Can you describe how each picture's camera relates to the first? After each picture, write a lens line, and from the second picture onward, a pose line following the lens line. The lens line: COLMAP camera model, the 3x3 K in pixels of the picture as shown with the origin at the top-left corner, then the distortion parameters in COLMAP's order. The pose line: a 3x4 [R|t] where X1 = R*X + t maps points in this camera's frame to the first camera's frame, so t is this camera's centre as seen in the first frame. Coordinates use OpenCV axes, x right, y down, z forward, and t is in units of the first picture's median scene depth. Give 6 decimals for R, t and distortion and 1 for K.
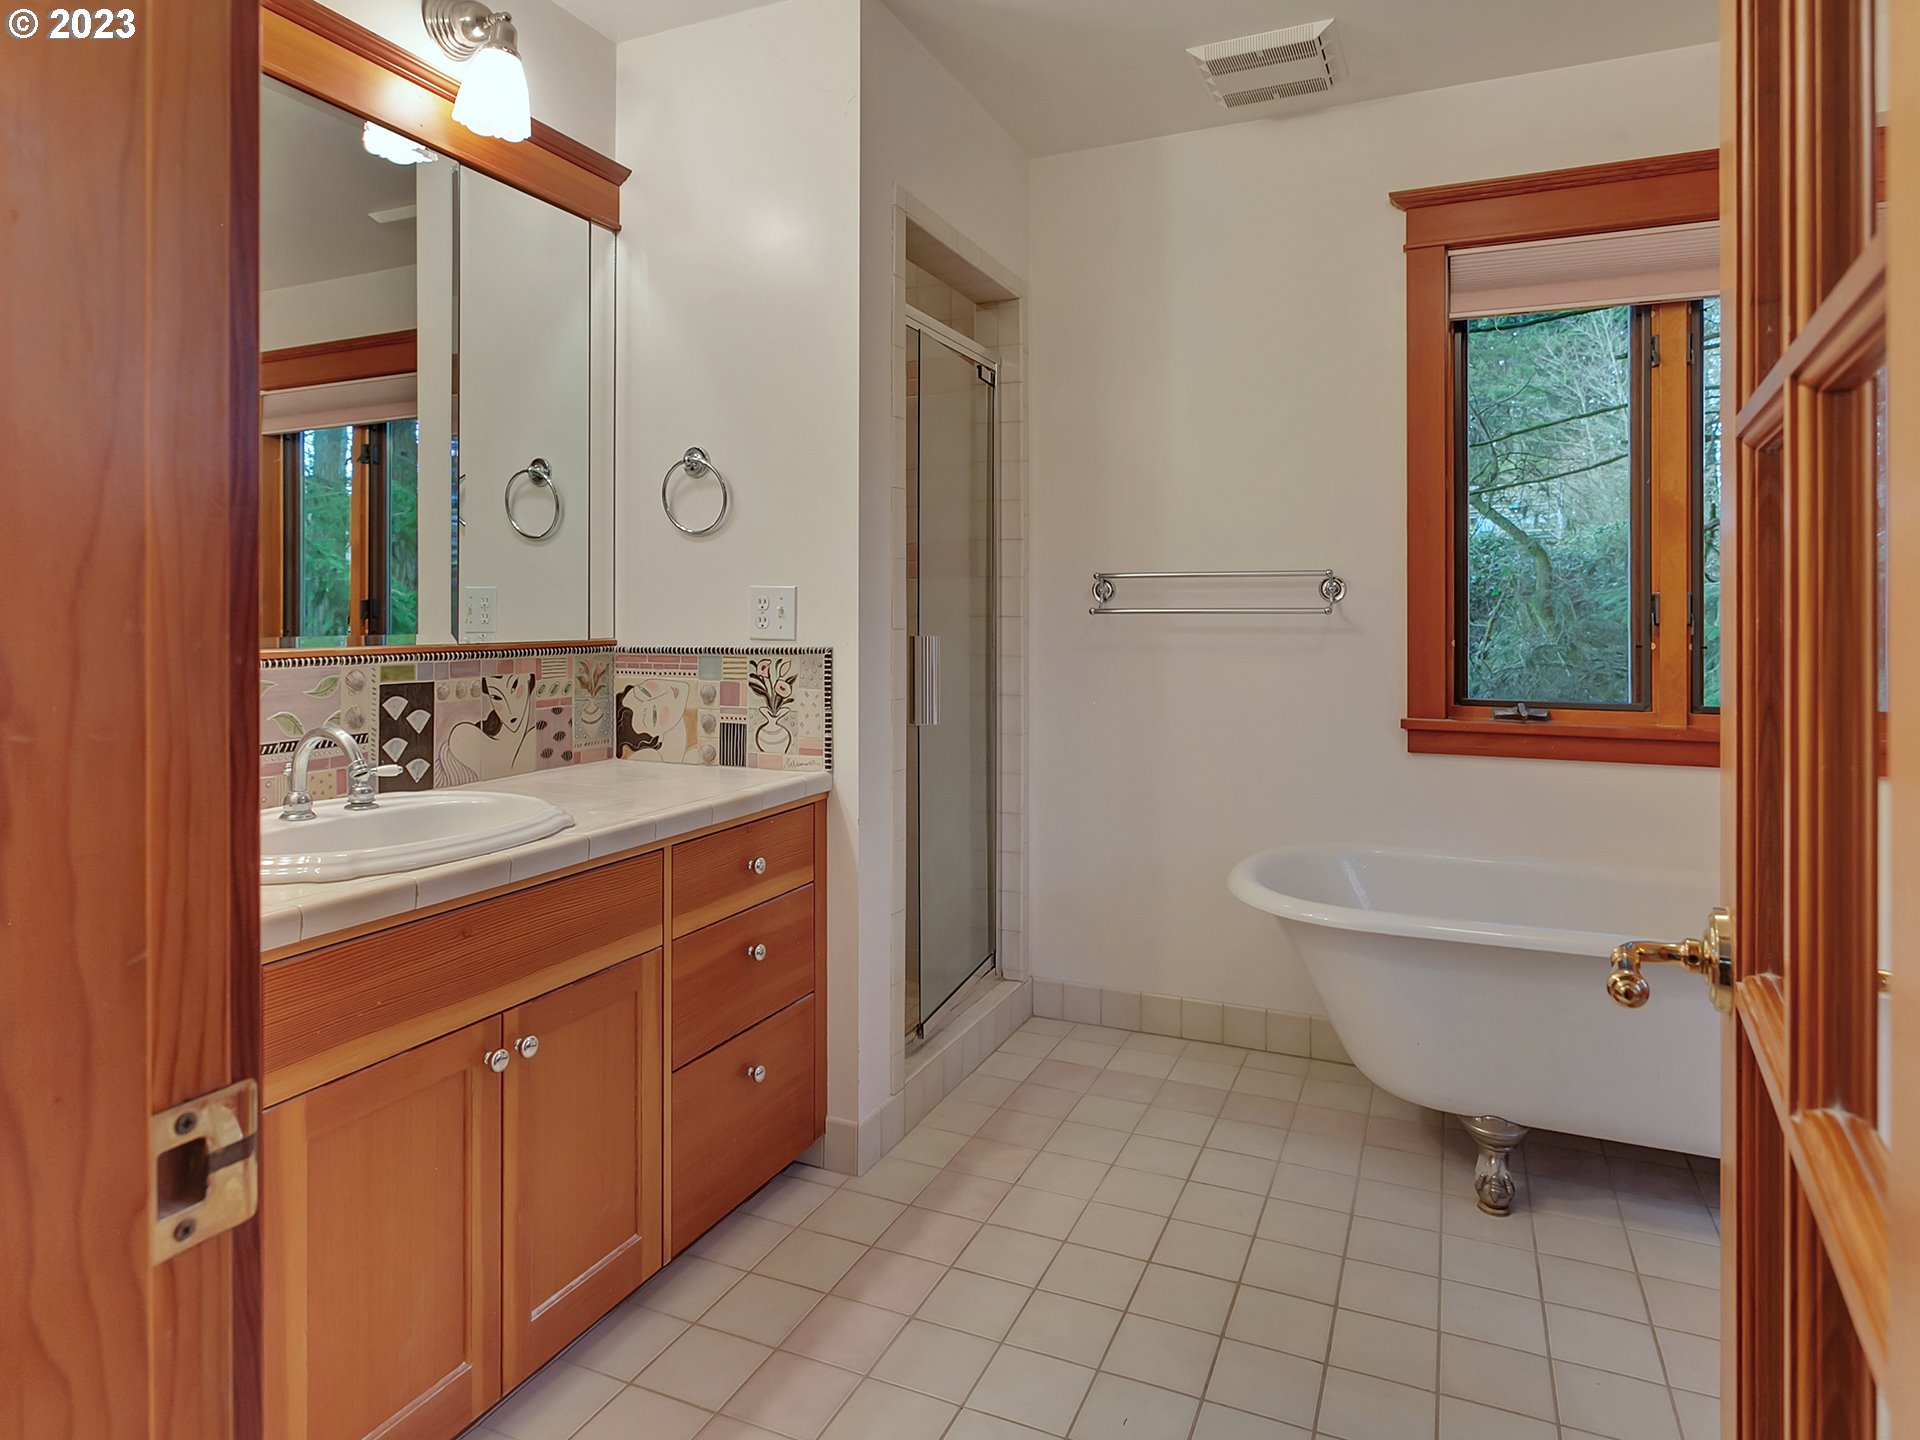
lens RADIAL K [[1068.9, 0, 999.5], [0, 1068.9, 615.7], [0, 0, 1]] dist [-0.000783, 0.003868]
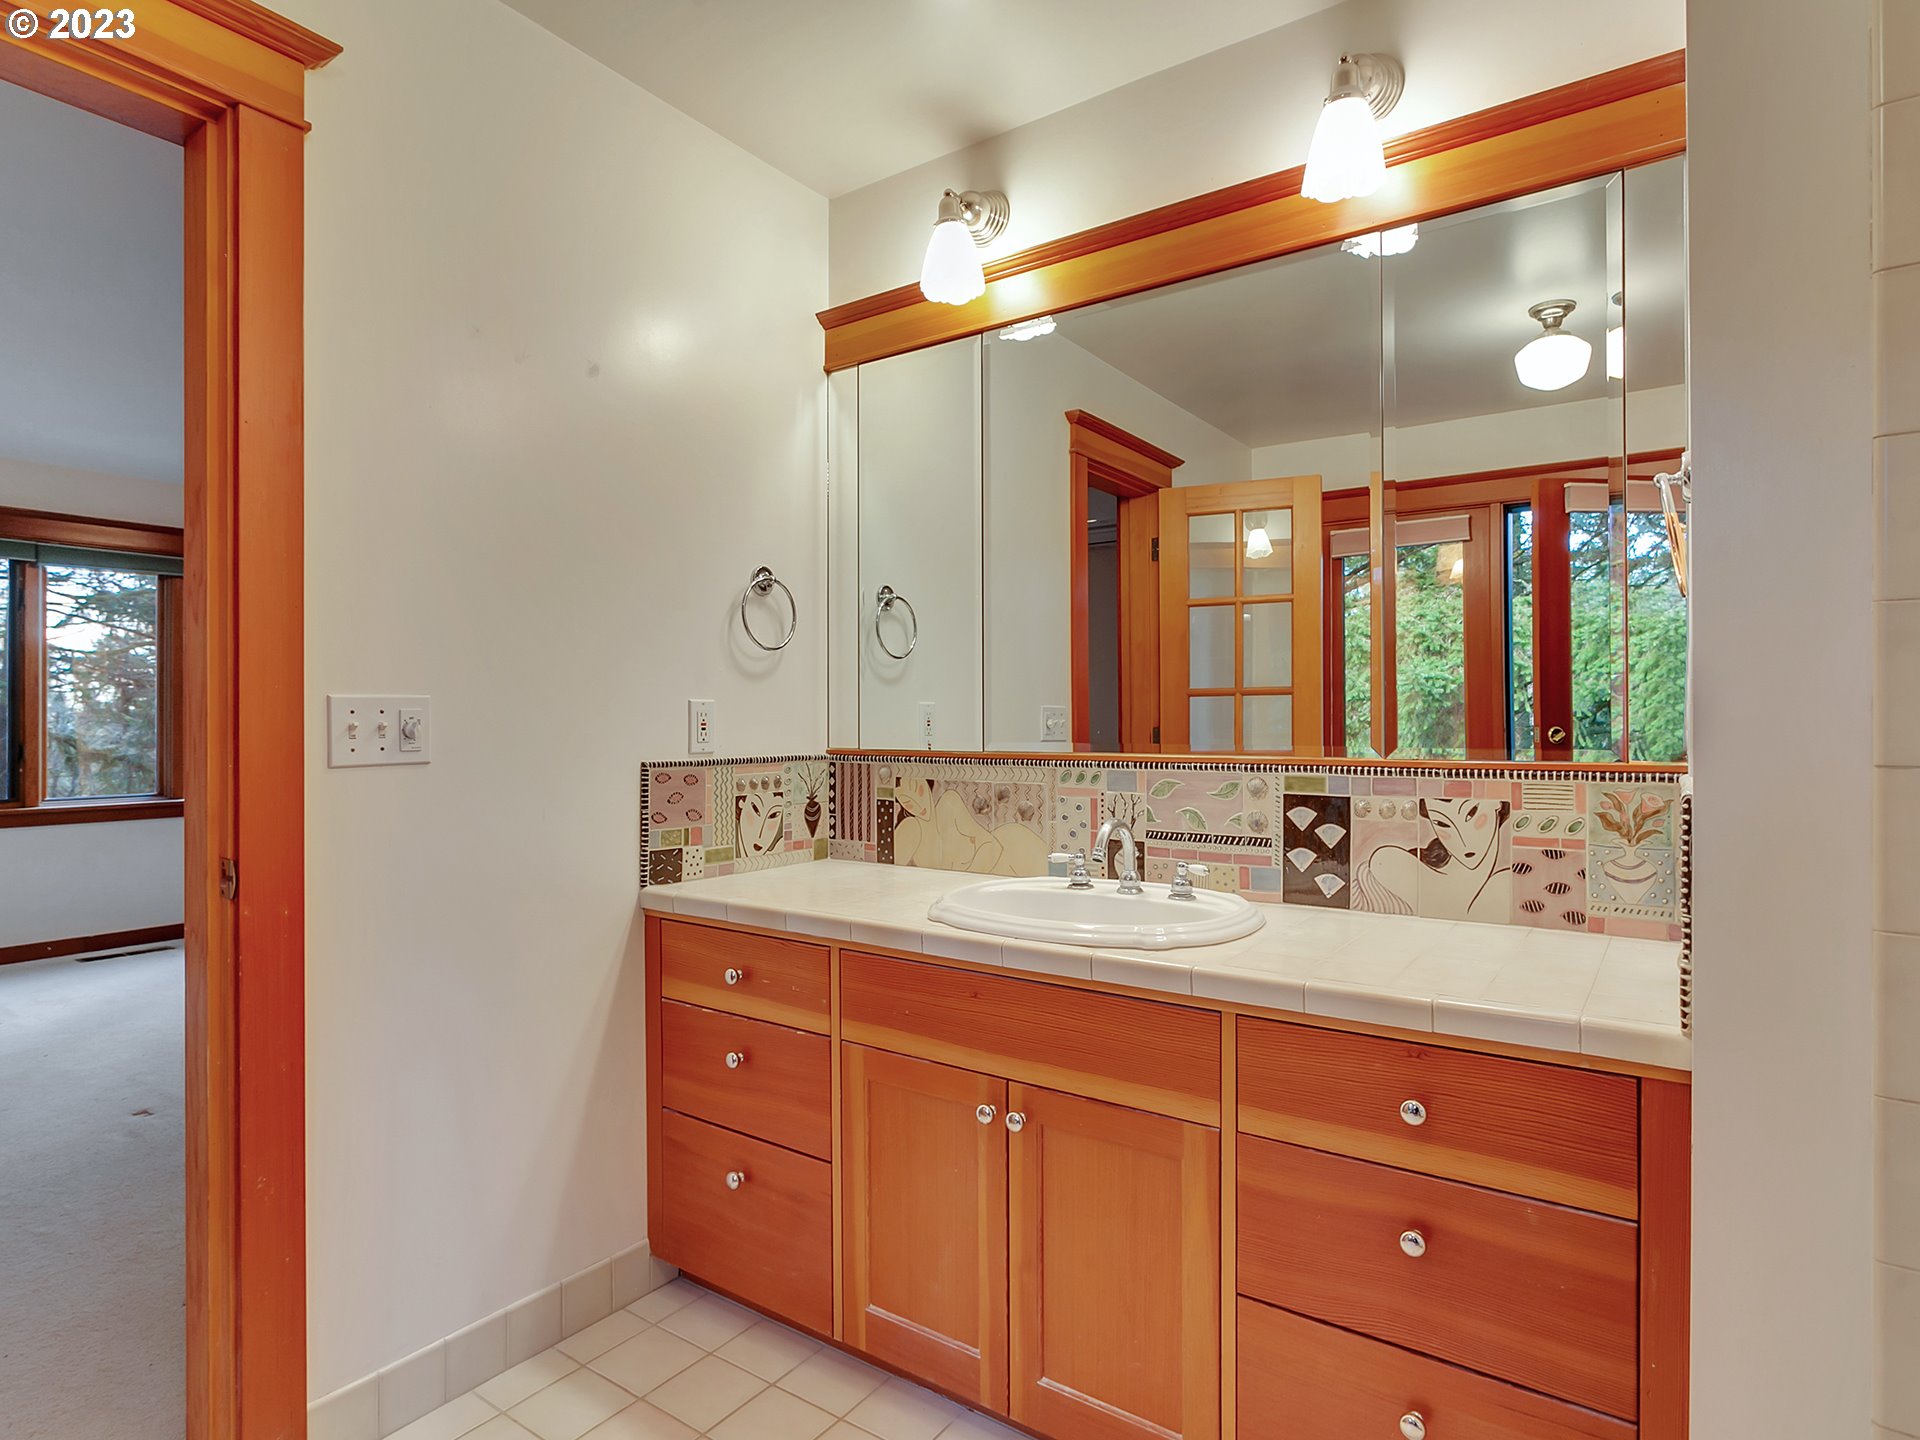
lens RADIAL K [[1068.9, 0, 966.9], [0, 1068.9, 720.6], [0, 0, 1]] dist [-0.000783, 0.003868]
pose [[-0.205228, 0.002164, -0.978712, 0.455578], [0.000077, 0.999998, 0.002195, -0.007931], [0.978714, 0.000375, -0.205227, 0.831497]]
